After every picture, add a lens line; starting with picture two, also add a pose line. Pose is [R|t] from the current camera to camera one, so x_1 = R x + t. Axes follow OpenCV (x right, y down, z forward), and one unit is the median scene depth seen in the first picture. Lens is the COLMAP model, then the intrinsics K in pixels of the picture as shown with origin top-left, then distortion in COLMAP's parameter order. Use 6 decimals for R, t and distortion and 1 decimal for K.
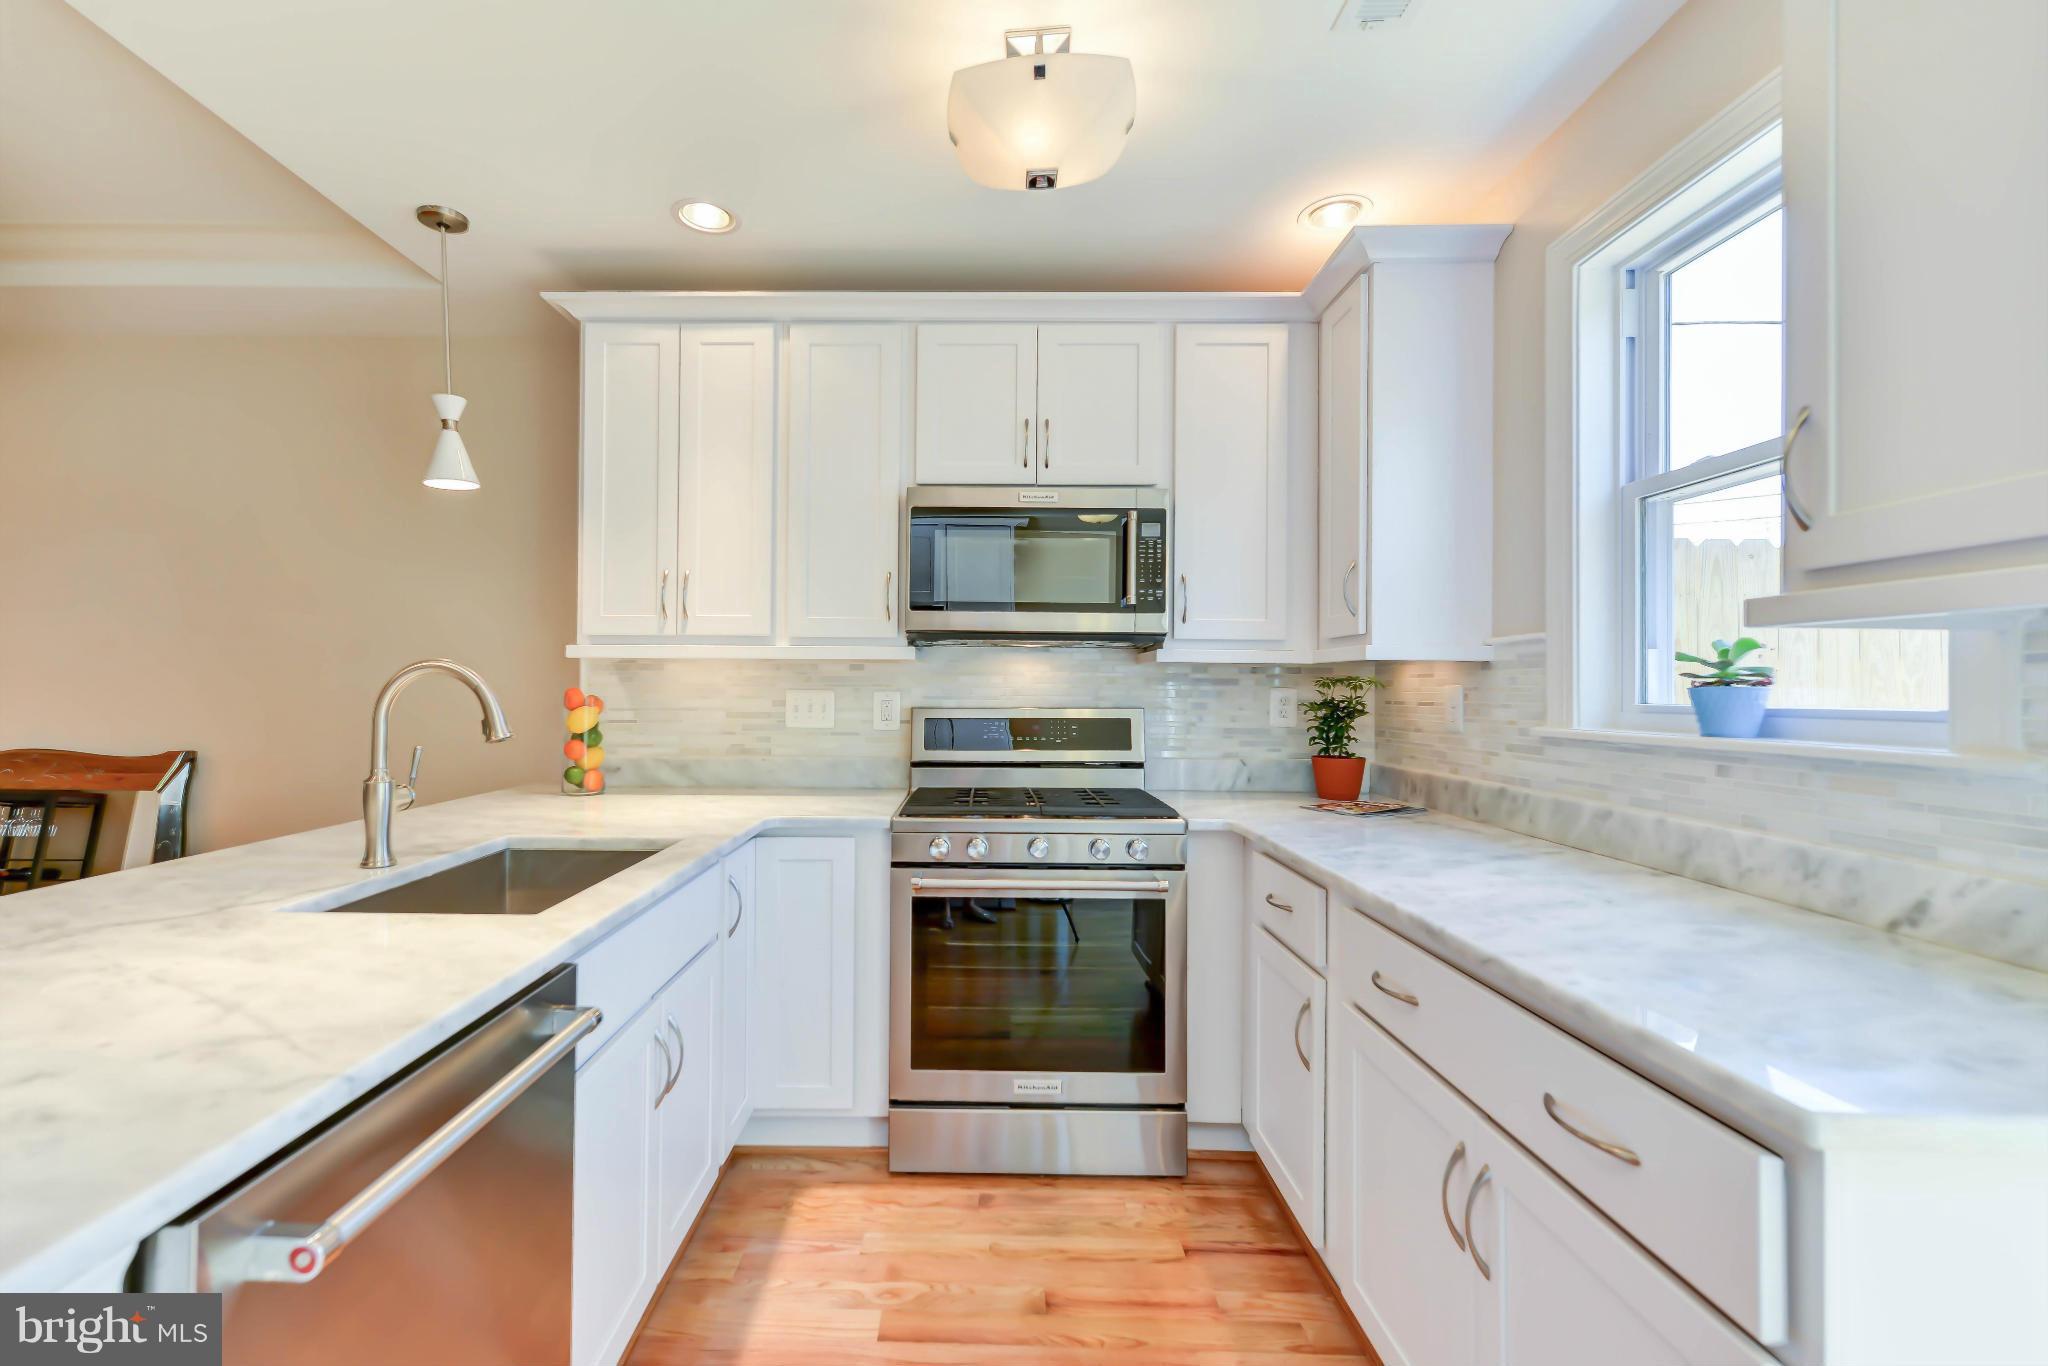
lens RADIAL K [[842.3, 0, 979.8], [0, 842.3, 685.4], [0, 0, 1]] dist [0.001338, 0.000216]
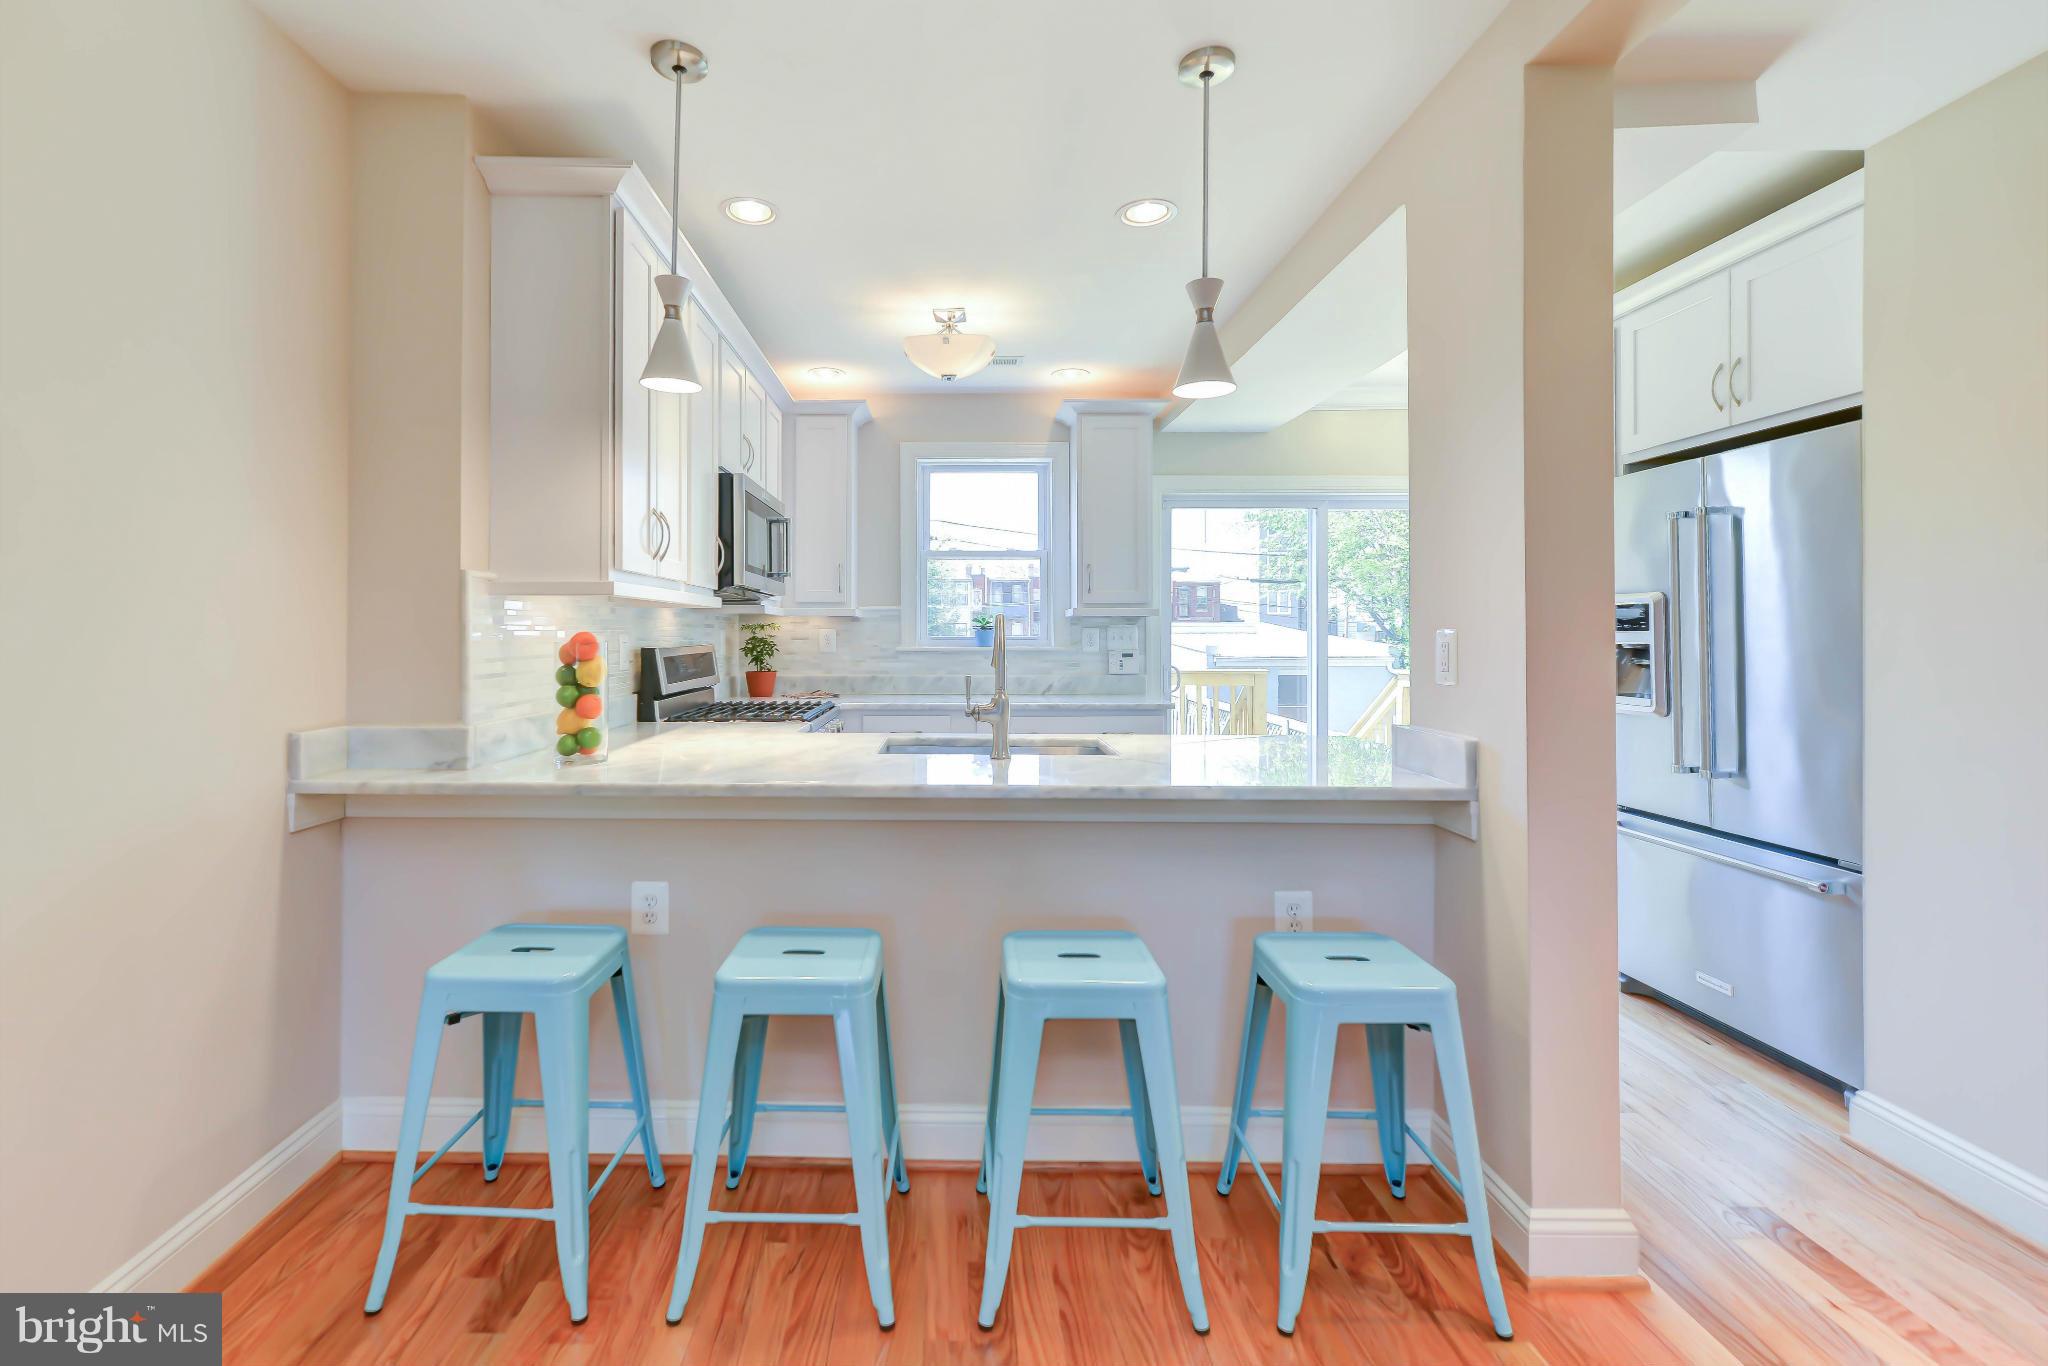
lens RADIAL K [[869.5, 0, 1007.5], [0, 869.5, 625.3], [0, 0, 1]] dist [0.000628, 0.000045]
pose [[-0.053606, 0.003571, 0.998556, -2.235873], [-0.006559, 0.999971, -0.003928, -0.003875], [-0.998541, -0.006760, -0.053581, 1.066685]]
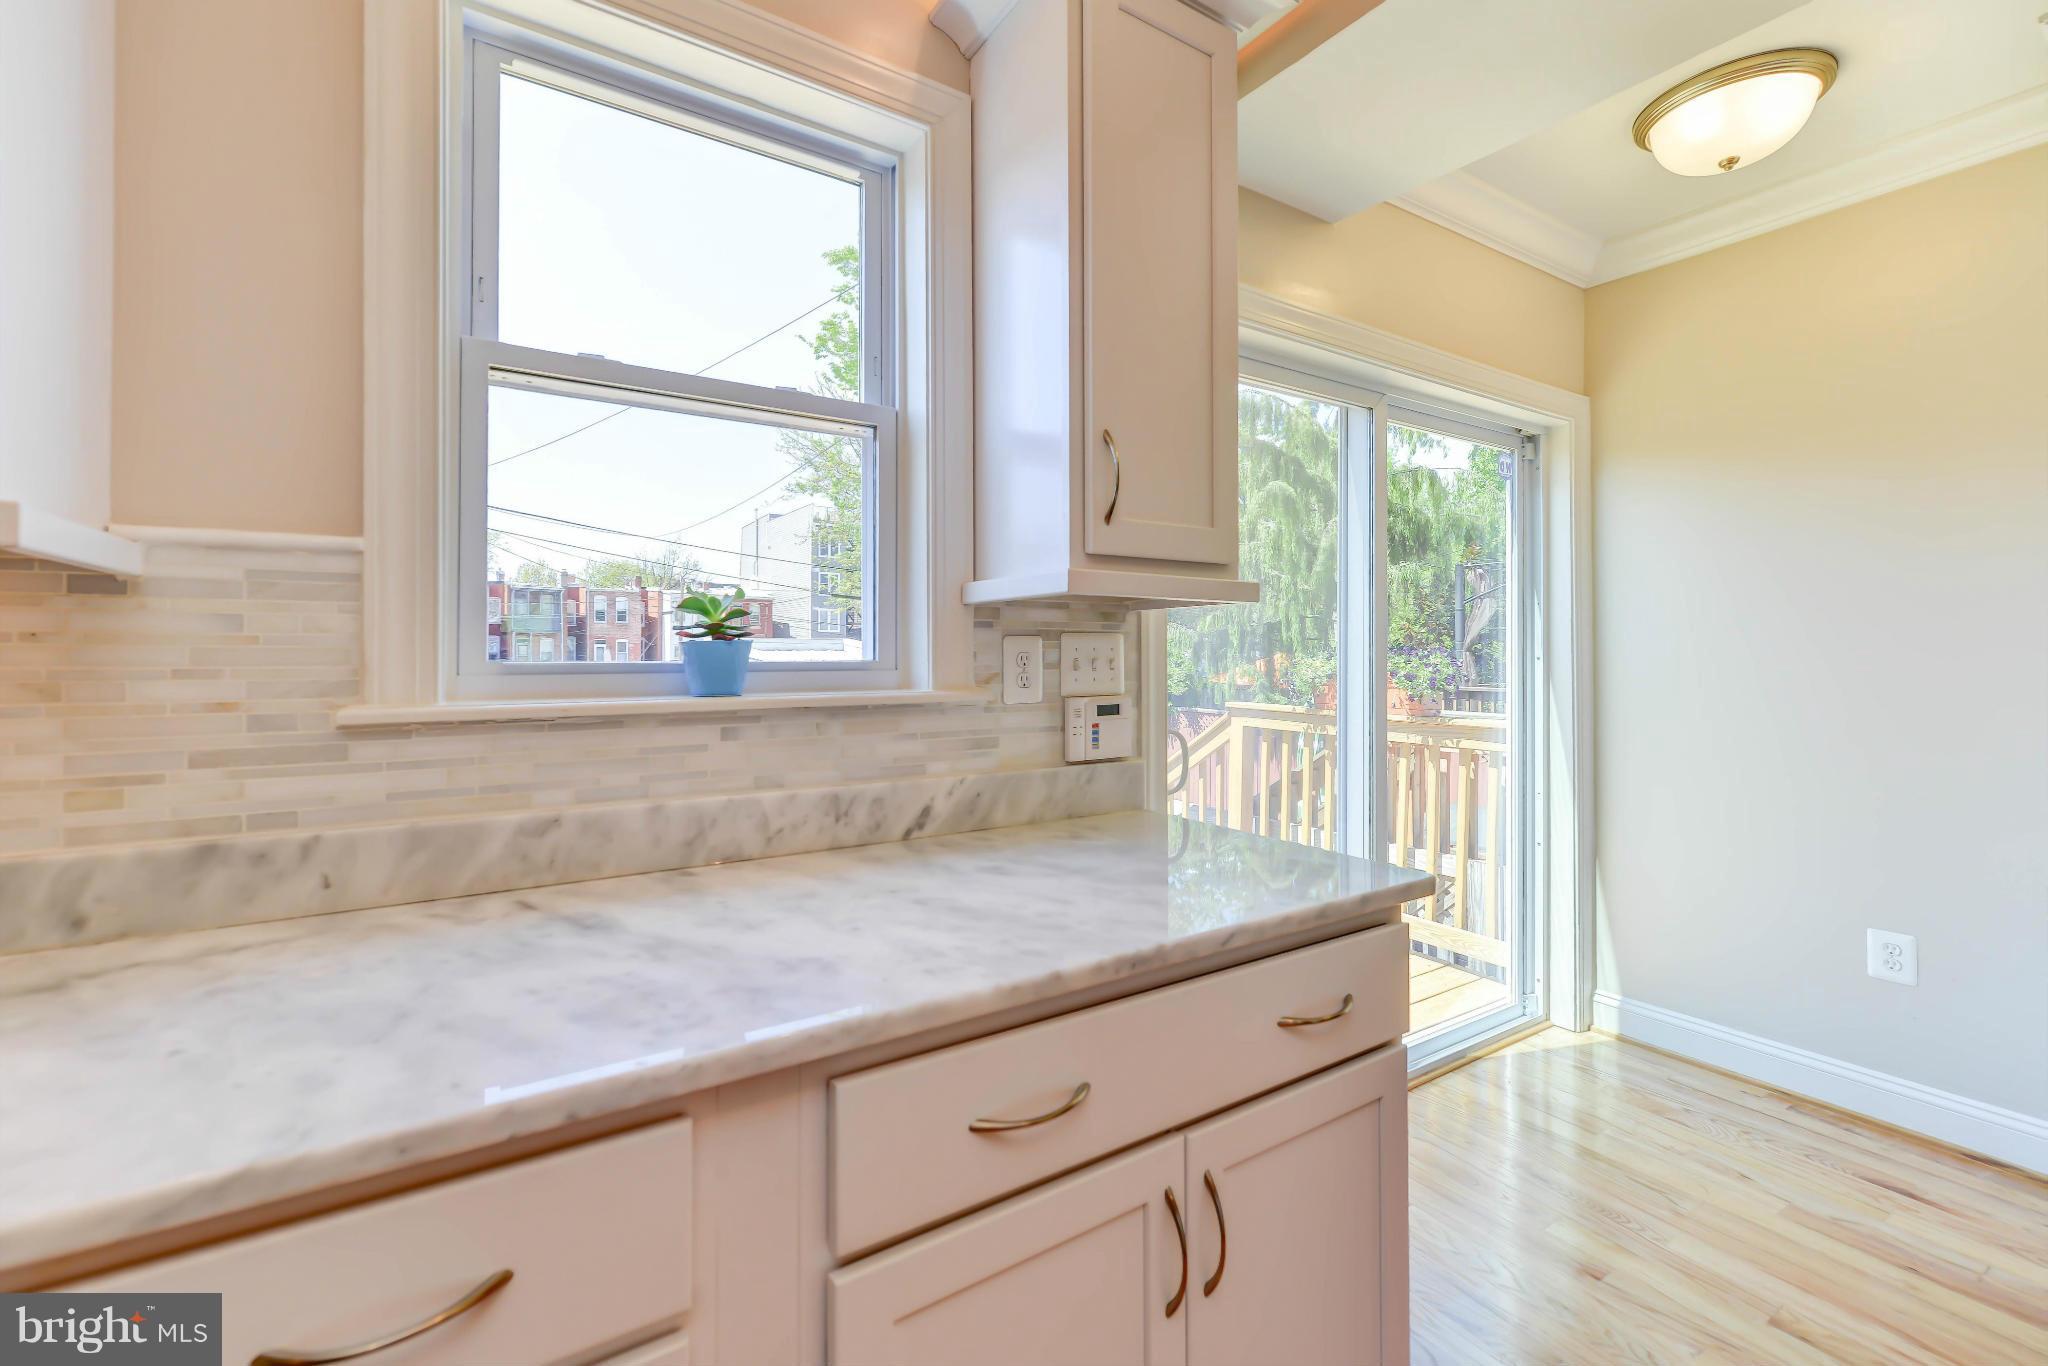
lens RADIAL K [[836.3, 0, 995.5], [0, 836.3, 648.2], [0, 0, 1]] dist [-0.000760, -0.000046]
pose [[-0.524809, -0.005270, 0.851204, -0.025161], [-0.010467, 0.999945, -0.000262, 0.007433], [-0.851156, -0.009047, -0.524835, 1.193435]]
